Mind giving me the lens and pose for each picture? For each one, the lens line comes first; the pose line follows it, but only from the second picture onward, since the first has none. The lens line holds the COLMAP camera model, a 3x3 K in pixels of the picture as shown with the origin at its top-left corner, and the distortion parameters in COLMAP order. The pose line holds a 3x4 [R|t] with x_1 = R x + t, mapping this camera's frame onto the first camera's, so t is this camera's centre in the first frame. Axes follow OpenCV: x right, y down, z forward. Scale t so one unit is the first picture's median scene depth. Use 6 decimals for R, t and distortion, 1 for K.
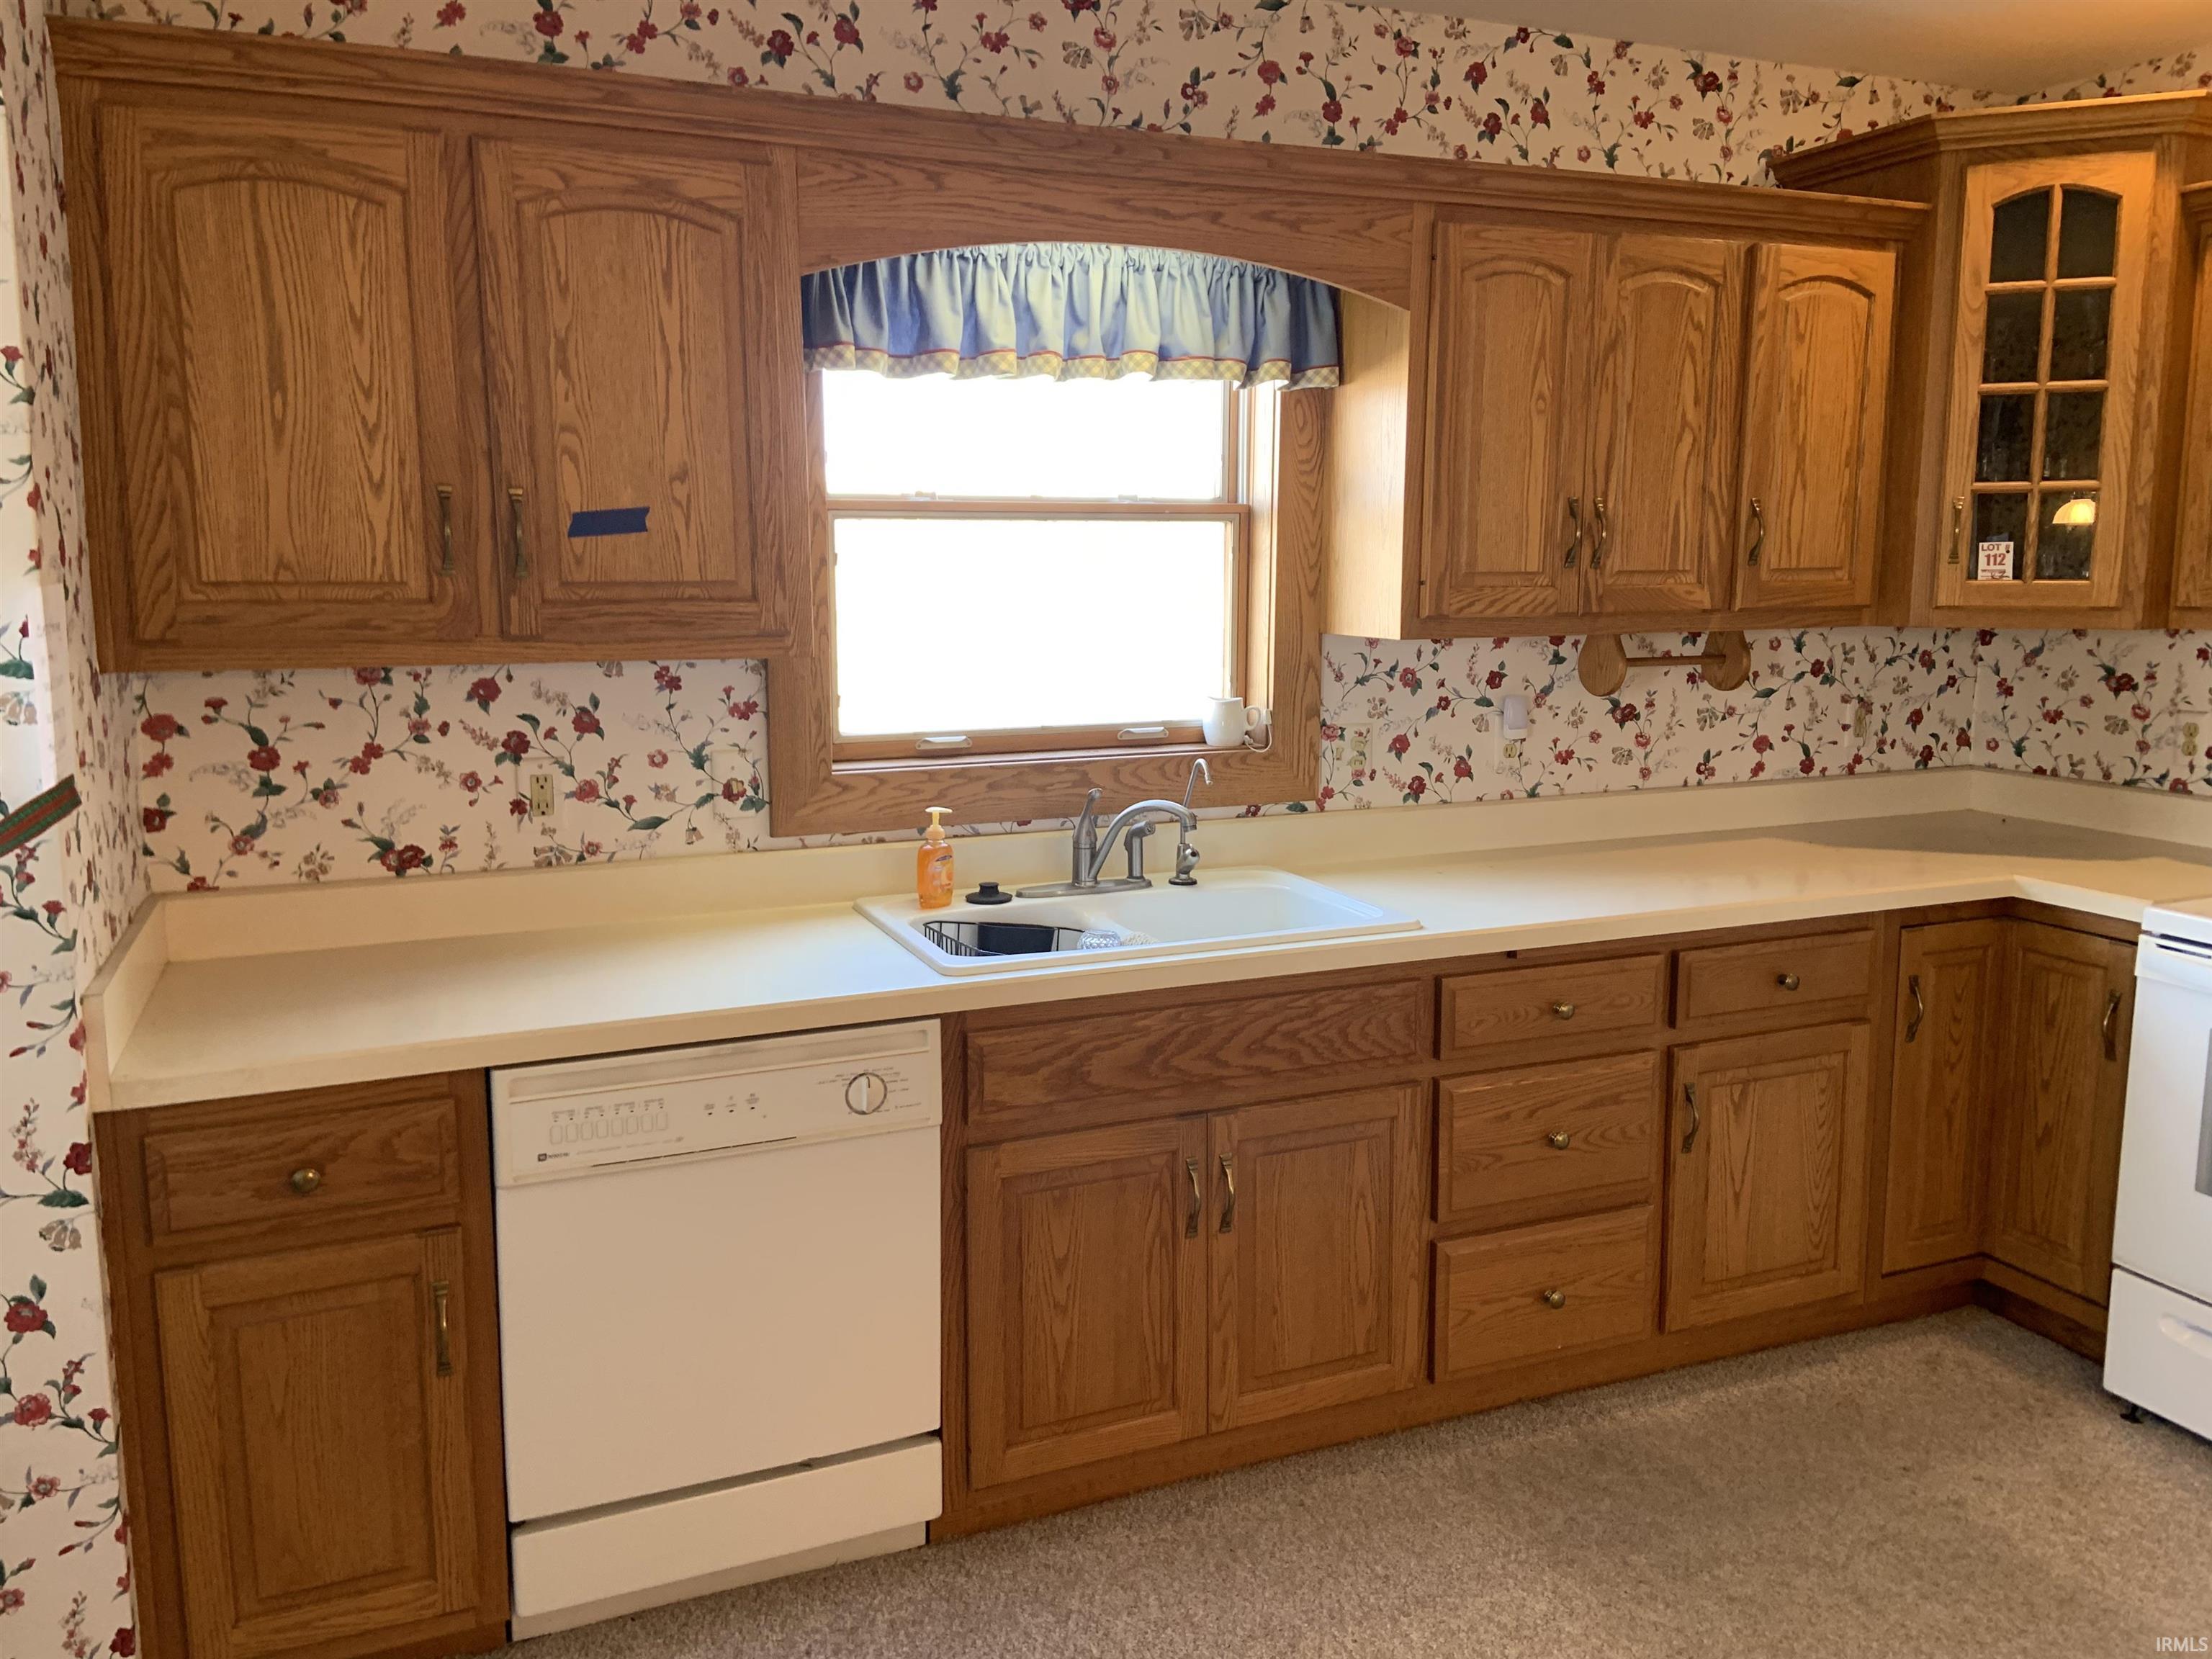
lens RADIAL K [[1685.1, 0, 1085.1], [0, 1685.1, 795.6], [0, 0, 1]] dist [0.082329, -0.092059]
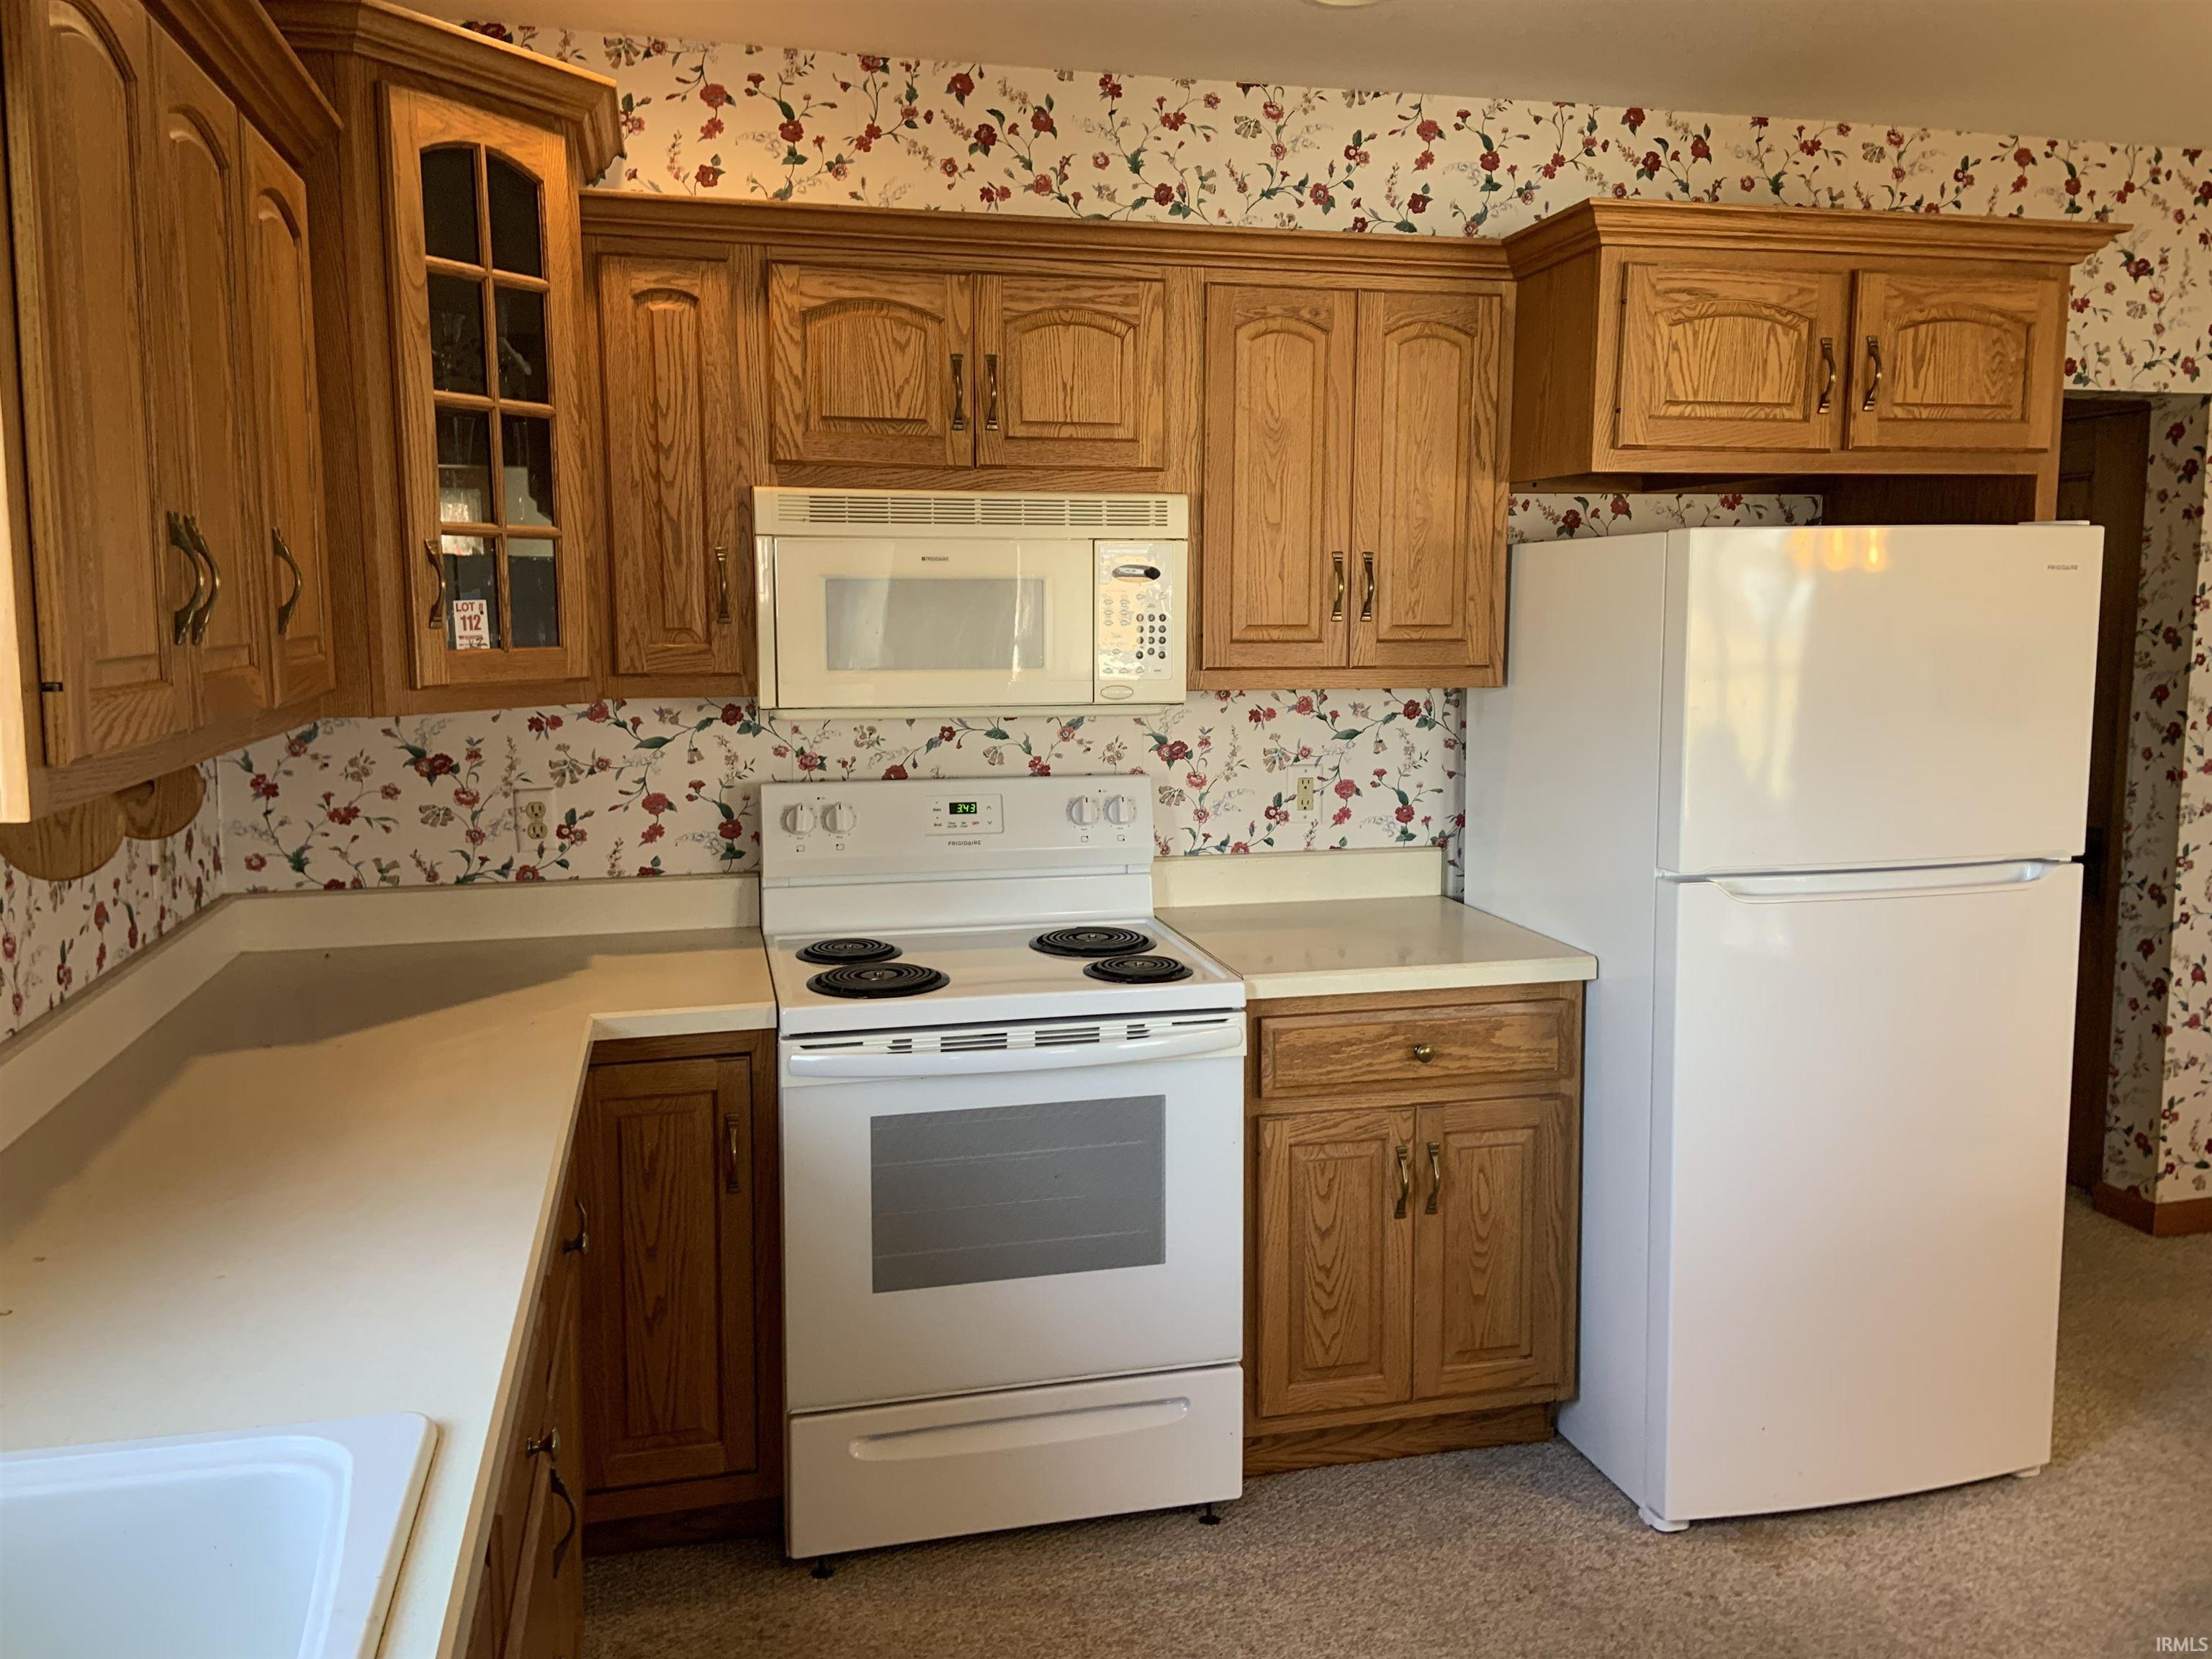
lens RADIAL K [[1668.8, 0, 1100.2], [0, 1668.8, 783.9], [0, 0, 1]] dist [0.112859, -0.137987]
pose [[0.149780, -0.109518, 0.982635, -0.199476], [0.141082, 0.986044, 0.088393, -0.102546], [-0.978602, 0.125392, 0.163140, 0.666455]]
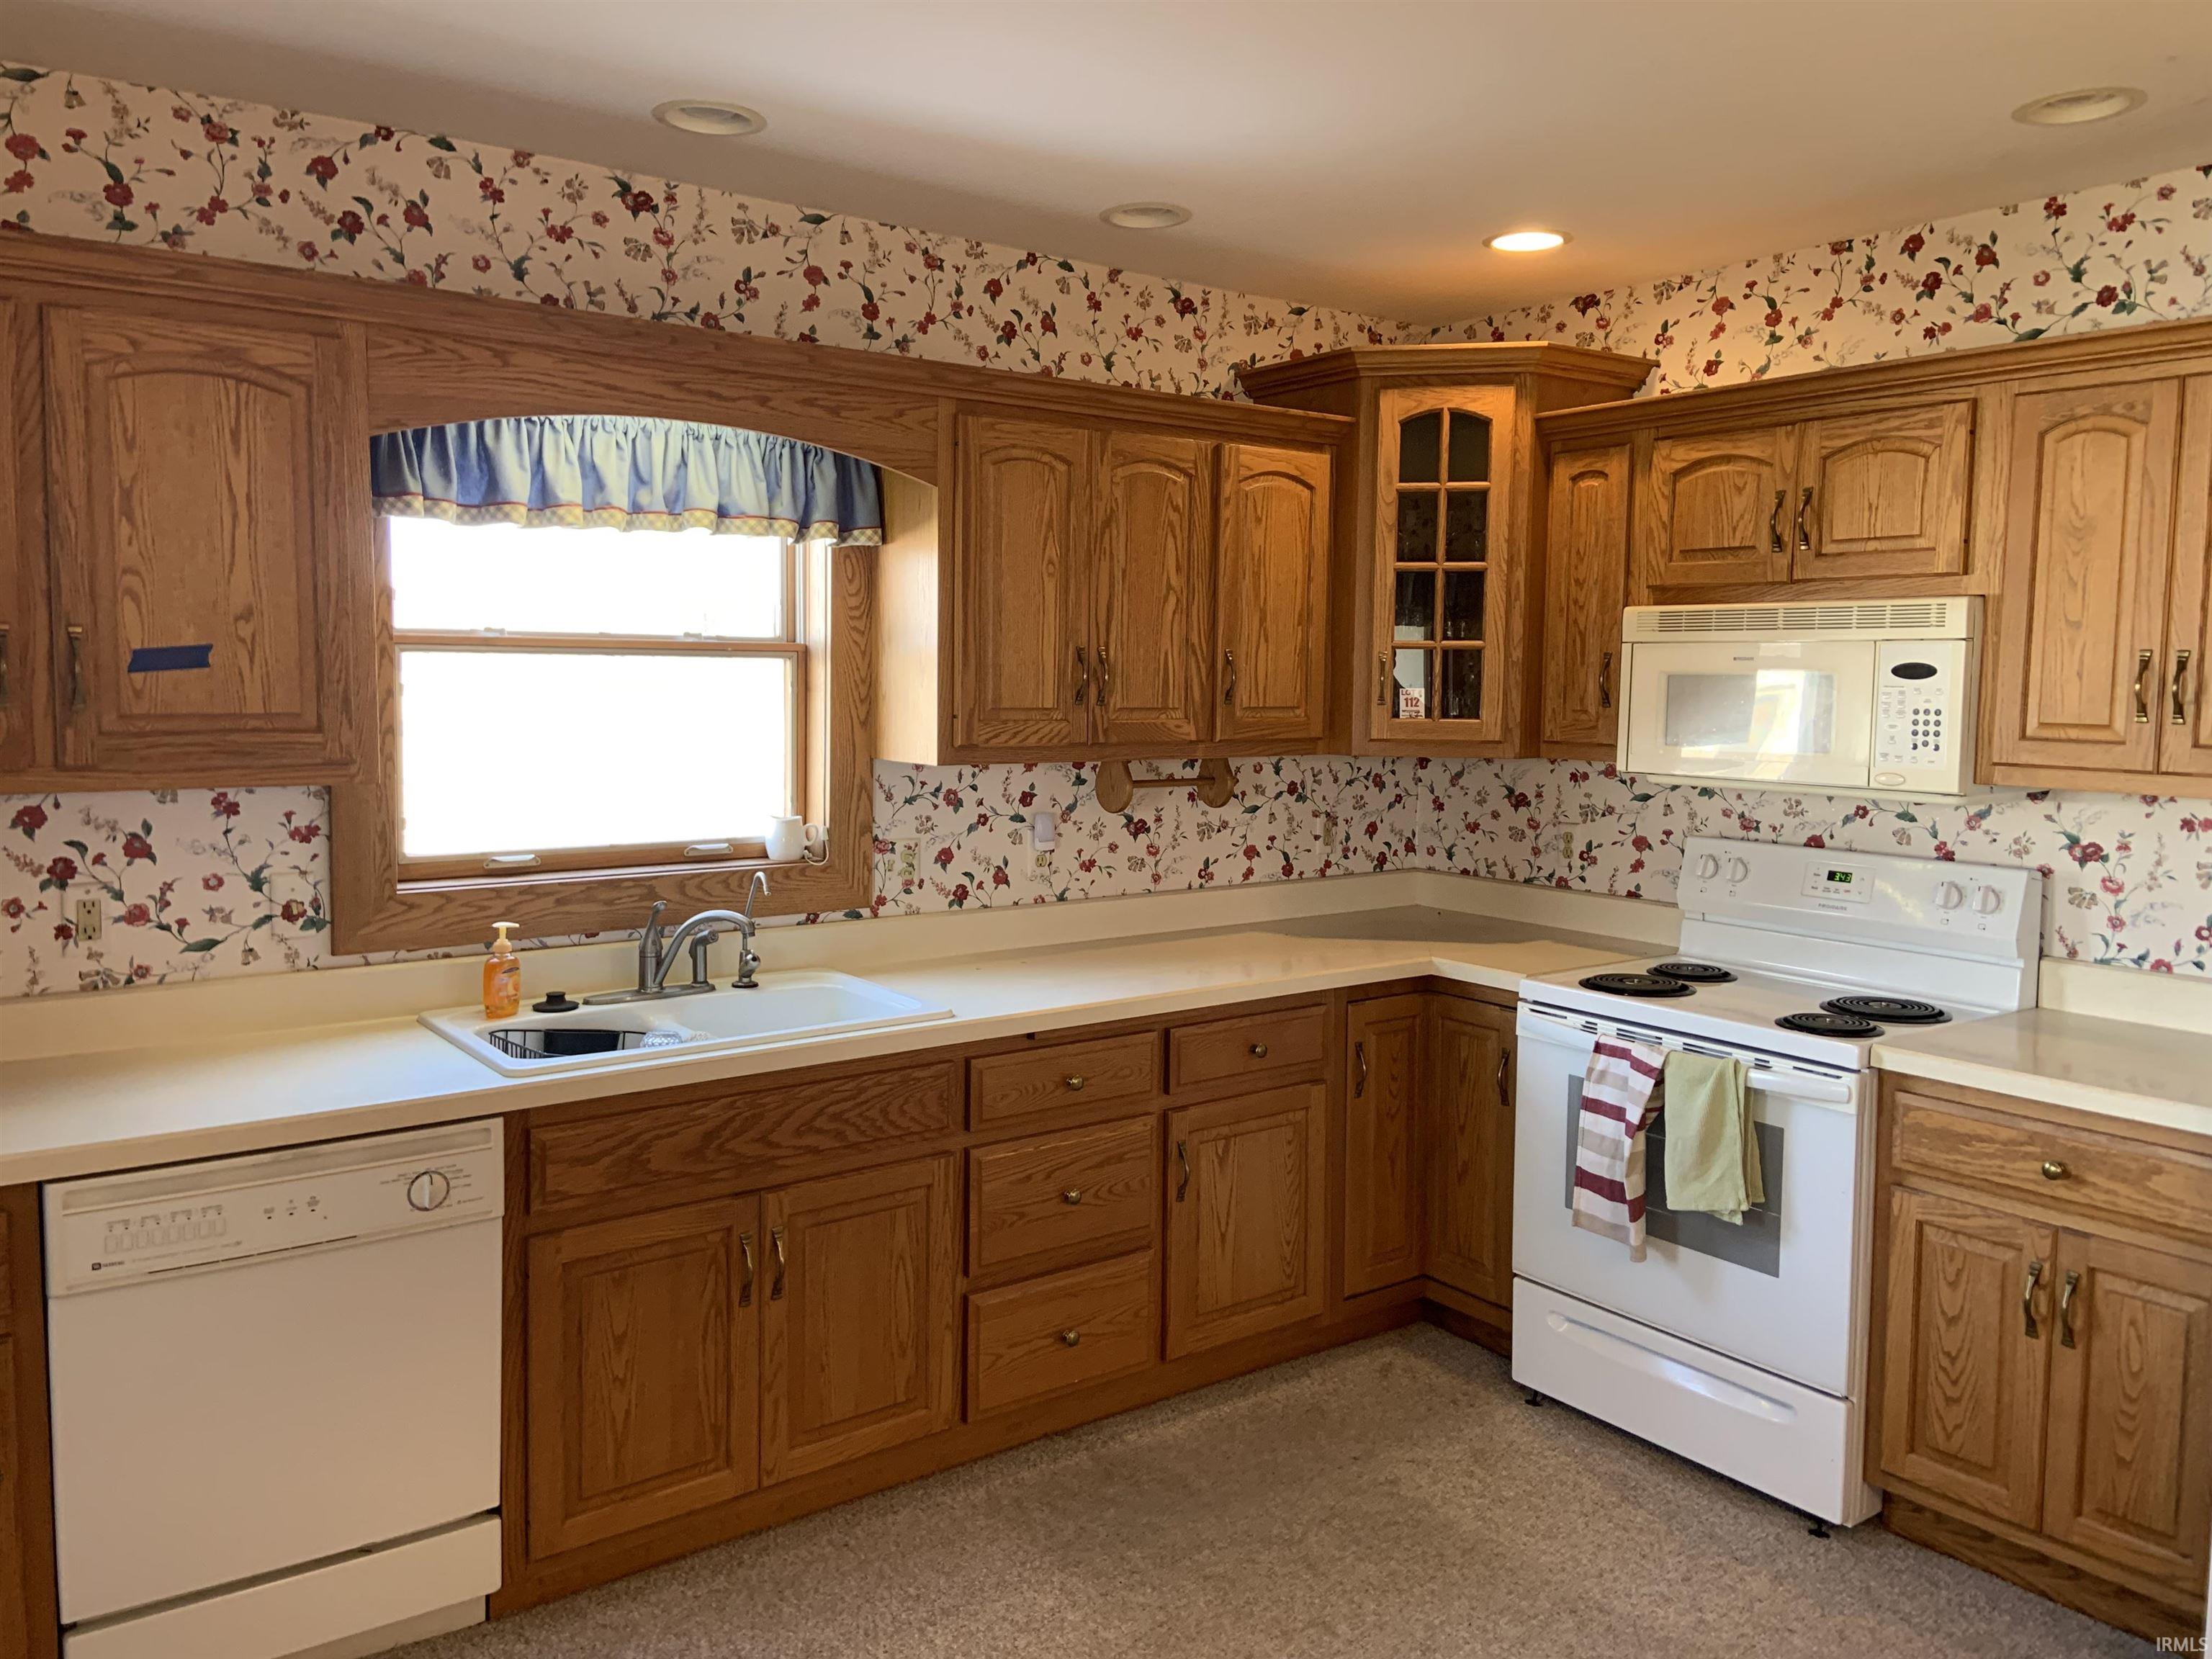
lens RADIAL K [[1668.8, 0, 1098.0], [0, 1668.8, 787.4], [0, 0, 1]] dist [0.112859, -0.137987]
pose [[0.970024, -0.003258, 0.242987, 0.016401], [0.020498, 0.997444, -0.068456, 0.002494], [-0.242143, 0.071385, 0.967611, -0.125440]]
